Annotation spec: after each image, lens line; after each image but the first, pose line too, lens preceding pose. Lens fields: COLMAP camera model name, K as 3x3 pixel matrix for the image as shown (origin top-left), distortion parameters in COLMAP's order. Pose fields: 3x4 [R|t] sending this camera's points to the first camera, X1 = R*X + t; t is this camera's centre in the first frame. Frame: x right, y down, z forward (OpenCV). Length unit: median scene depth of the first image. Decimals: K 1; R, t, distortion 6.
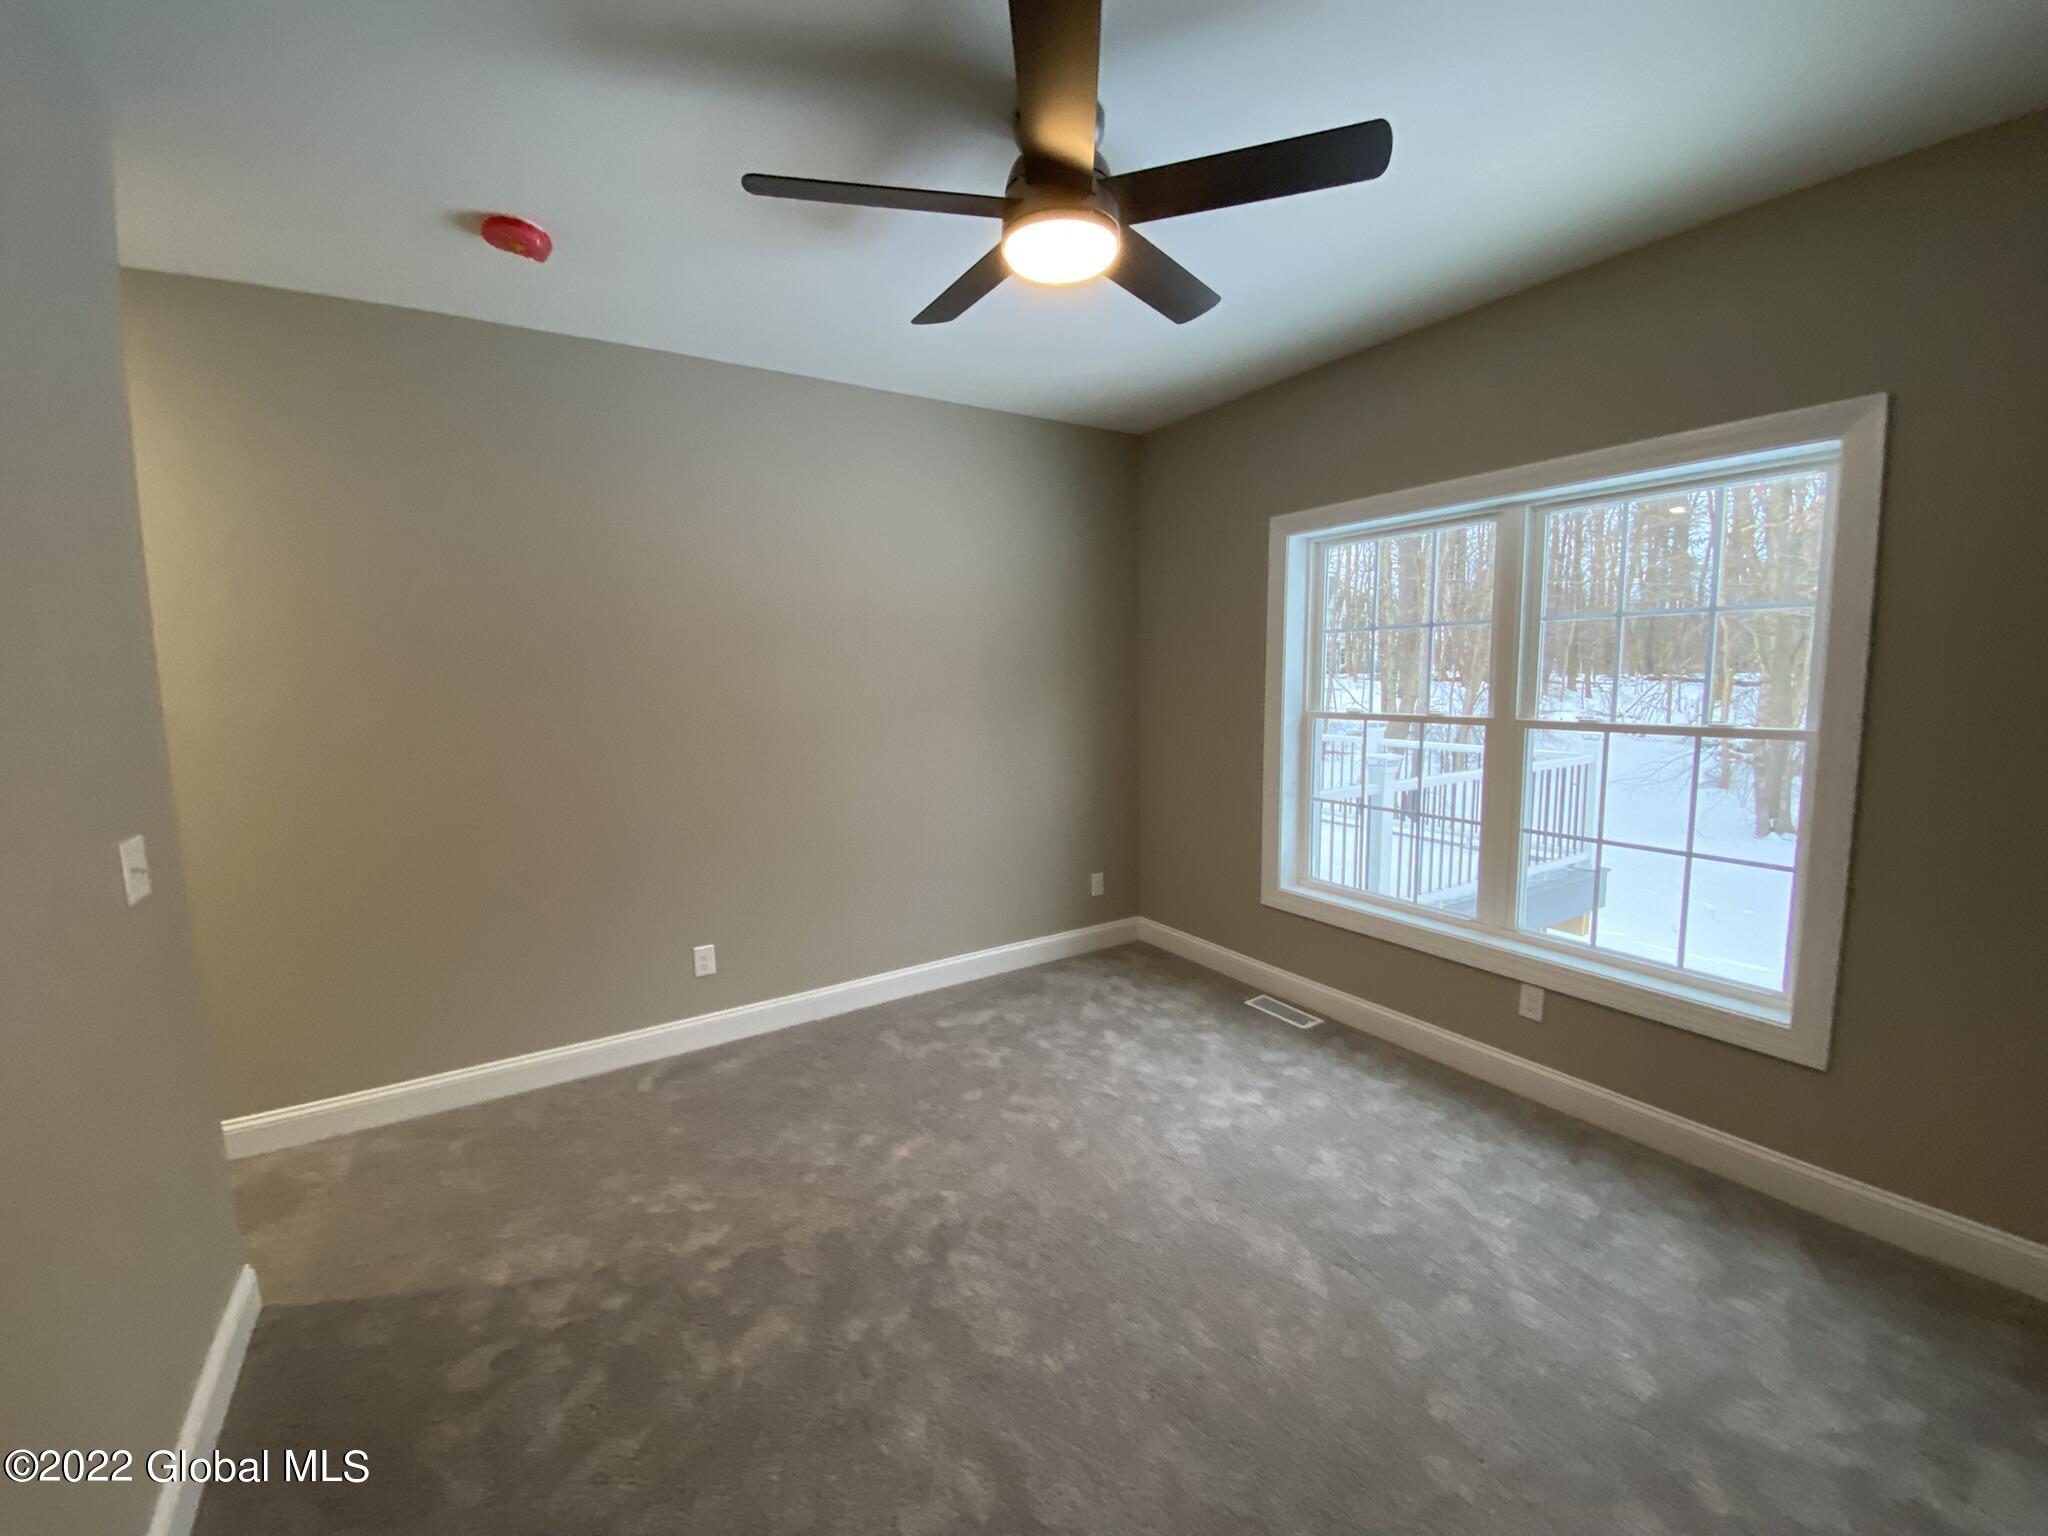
lens RADIAL K [[826.7, 0, 1031.6], [0, 826.7, 770.3], [0, 0, 1]] dist [0.025720, -0.021361]
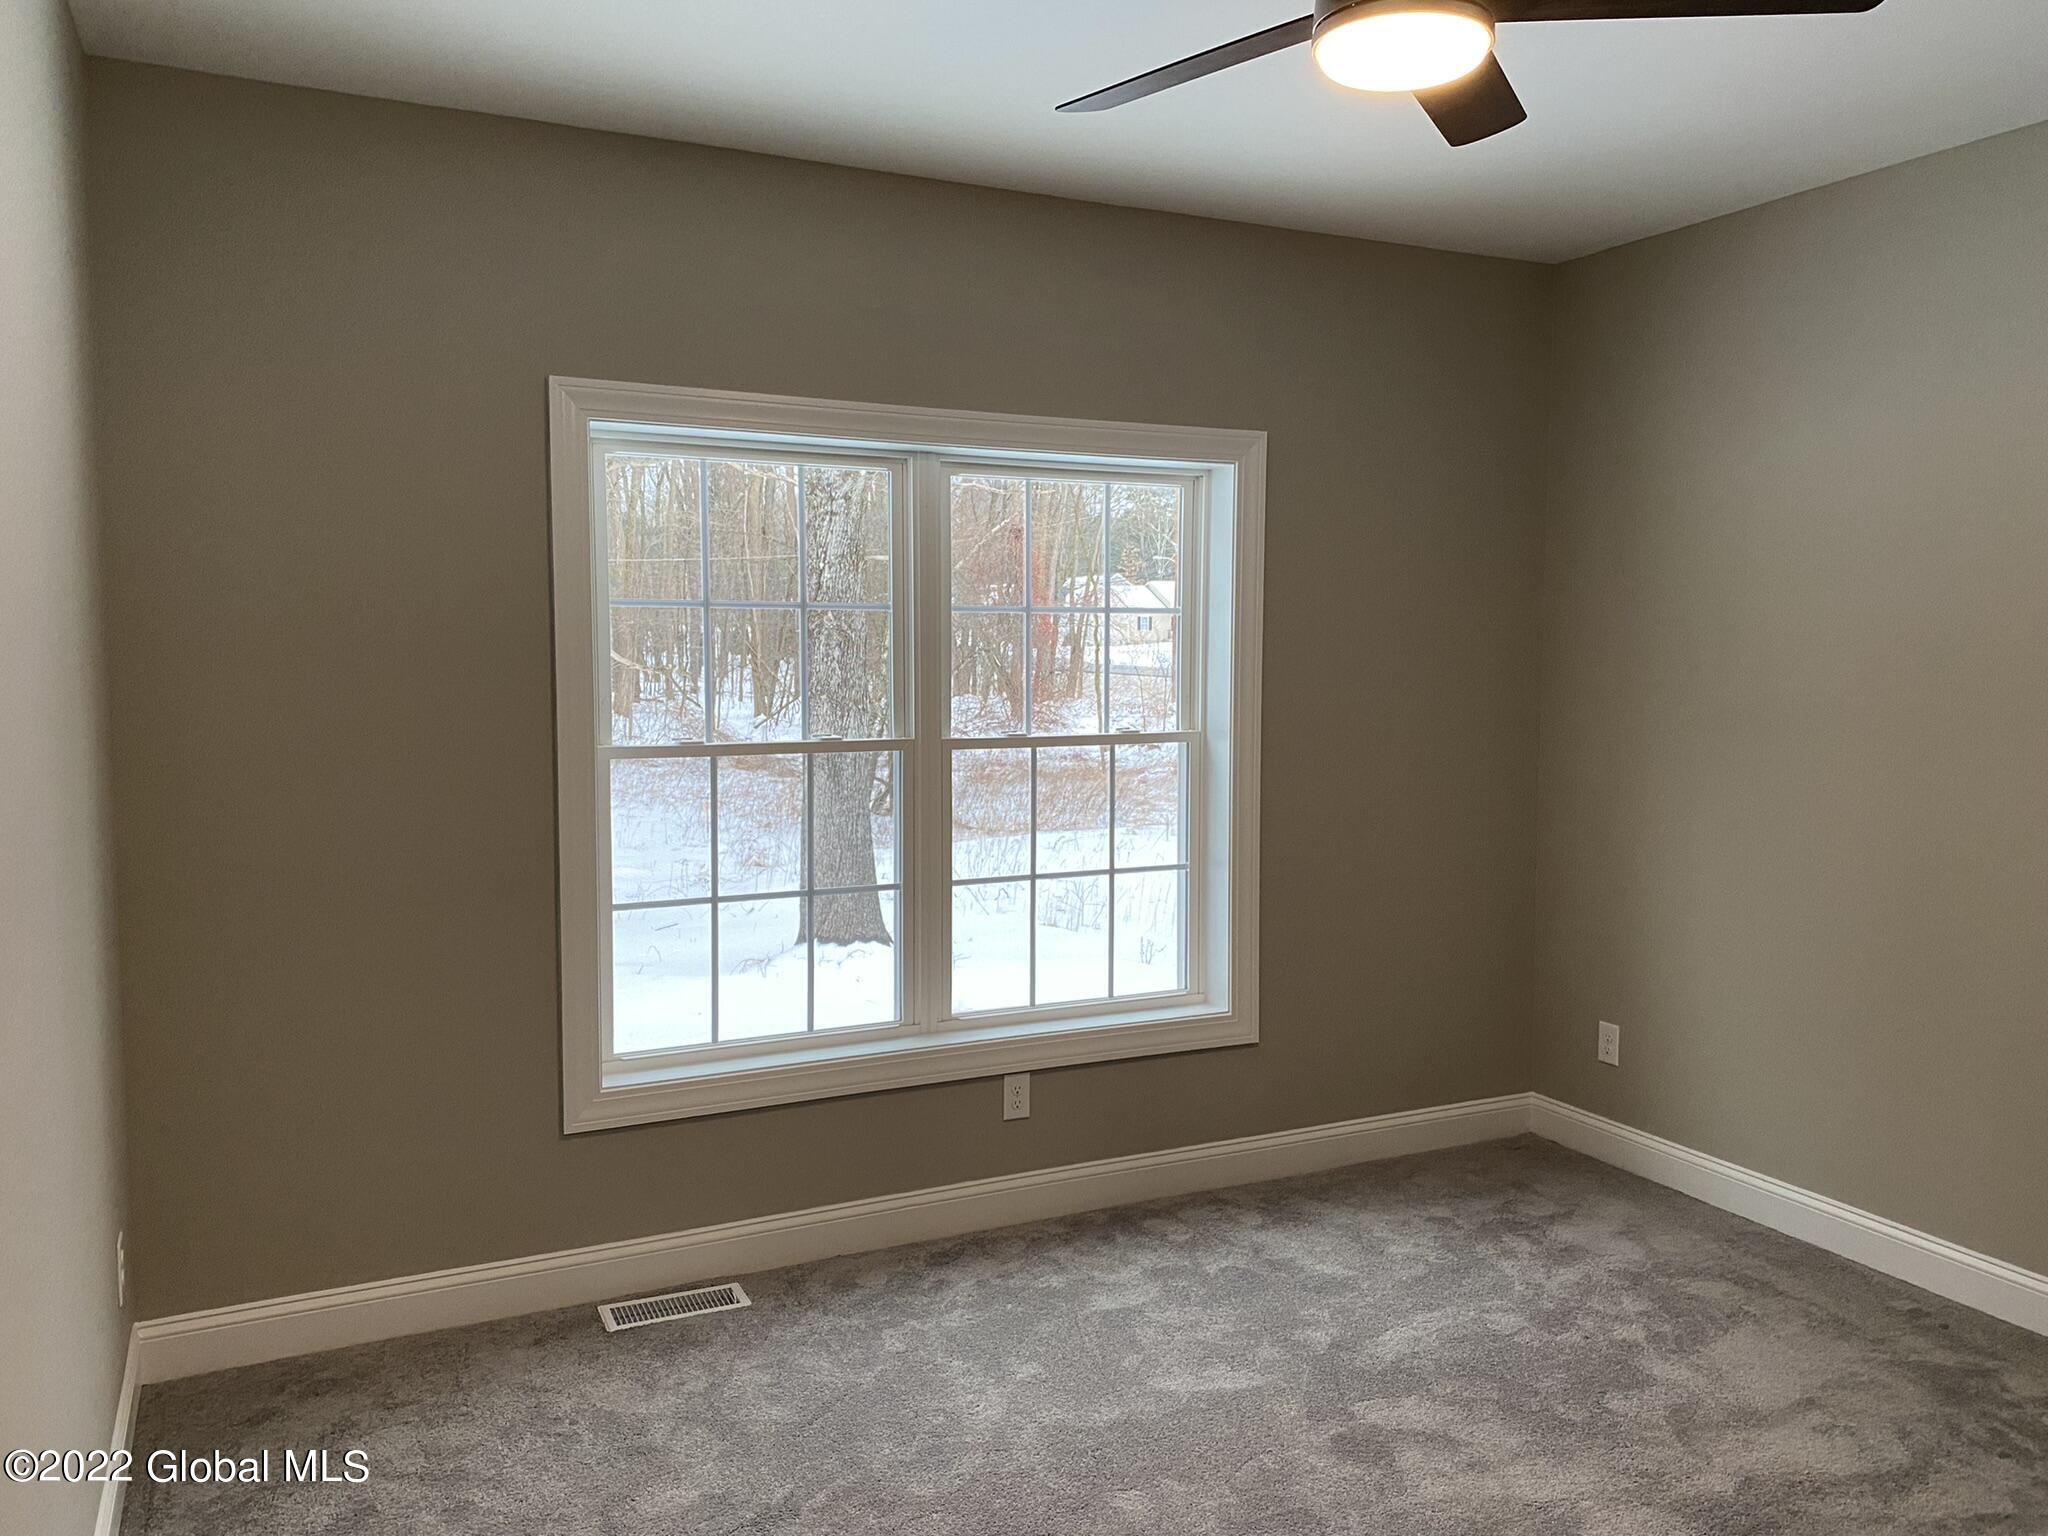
lens RADIAL K [[1551.3, 0, 1014.2], [0, 1551.3, 765.6], [0, 0, 1]] dist [0.145616, -0.249715]
pose [[0.118919, -0.057297, 0.991249, -0.807646], [0.114375, 0.992478, 0.043646, -0.090319], [-0.986294, 0.108184, 0.124577, 0.764385]]
